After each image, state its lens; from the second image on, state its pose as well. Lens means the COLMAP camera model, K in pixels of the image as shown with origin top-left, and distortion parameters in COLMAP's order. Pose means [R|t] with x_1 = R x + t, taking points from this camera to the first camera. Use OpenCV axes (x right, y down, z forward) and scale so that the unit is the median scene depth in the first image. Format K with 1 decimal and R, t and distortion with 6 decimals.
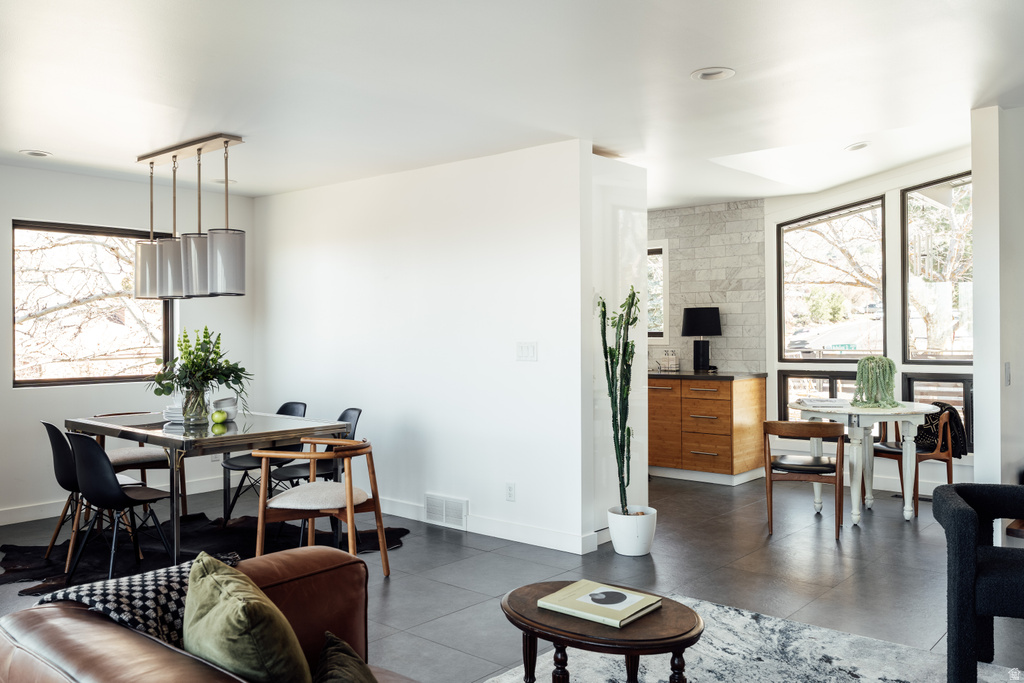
lens RADIAL K [[834.9, 0, 509.9], [0, 834.9, 329.3], [0, 0, 1]] dist [-0.001627, -0.006646]
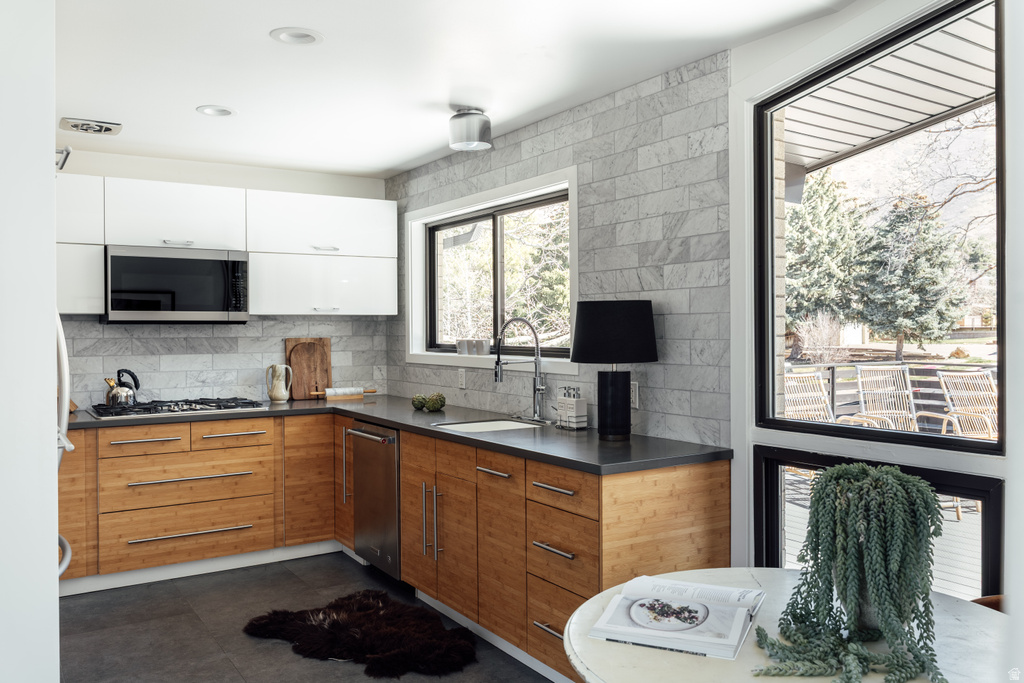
lens RADIAL K [[822.7, 0, 512.0], [0, 822.7, 341.5], [0, 0, 1]] dist [-0.001224, -0.013531]
pose [[0.958797, 0.005178, -0.284046, 0.321426], [0.000657, 0.999791, 0.020444, -0.013096], [0.284093, -0.019788, 0.958593, 0.559708]]
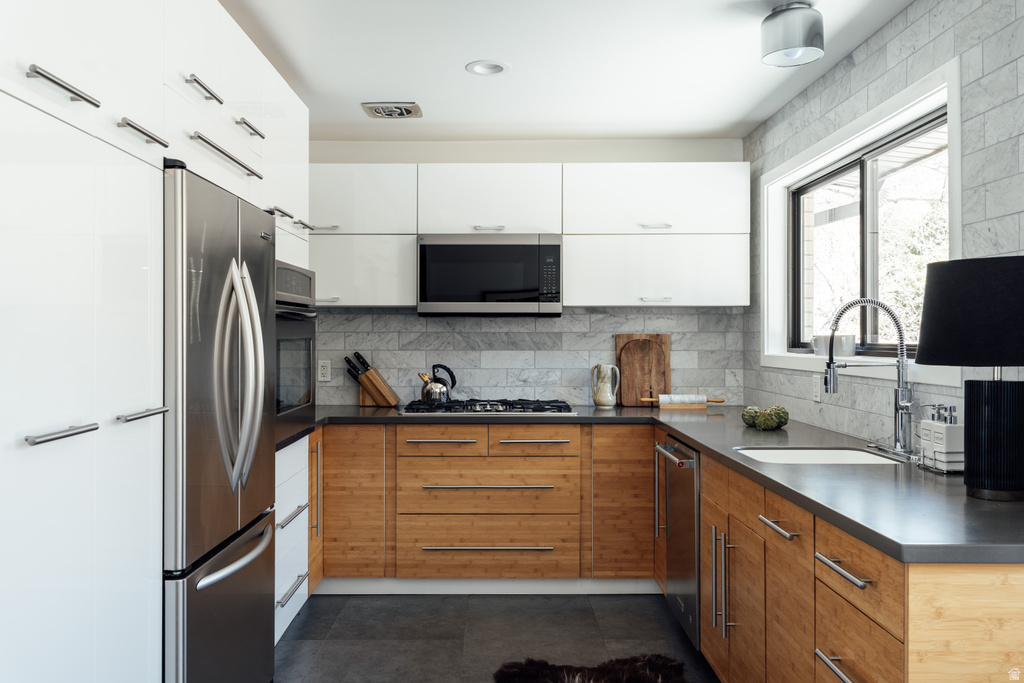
lens RADIAL K [[822.7, 0, 512.0], [0, 822.7, 341.5], [0, 0, 1]] dist [-0.001224, -0.013531]
pose [[0.643628, 0.007887, -0.765298, 0.350672], [-0.001680, 0.999959, 0.008892, -0.001509], [0.765337, -0.004437, 0.643615, 0.729482]]
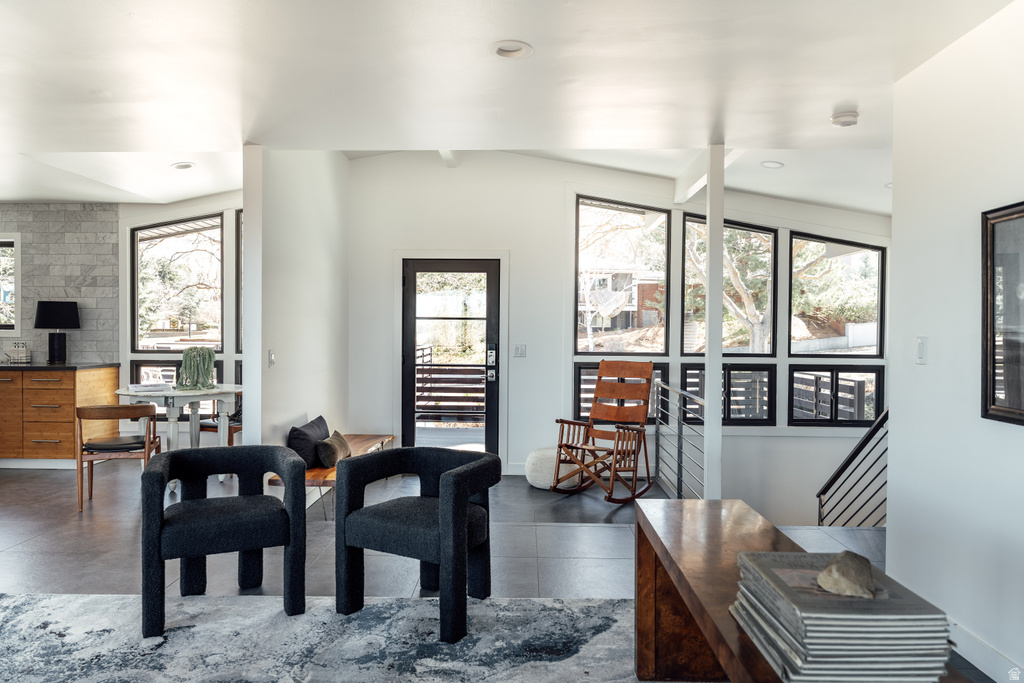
lens RADIAL K [[683.1, 0, 517.2], [0, 683.1, 340.4], [0, 0, 1]] dist [0.010330, -0.023245]
pose [[0.762579, 0.003701, 0.646885, 0.125183], [-0.014473, 0.999831, 0.011341, 0.004838], [-0.646733, -0.018010, 0.762503, -0.024378]]
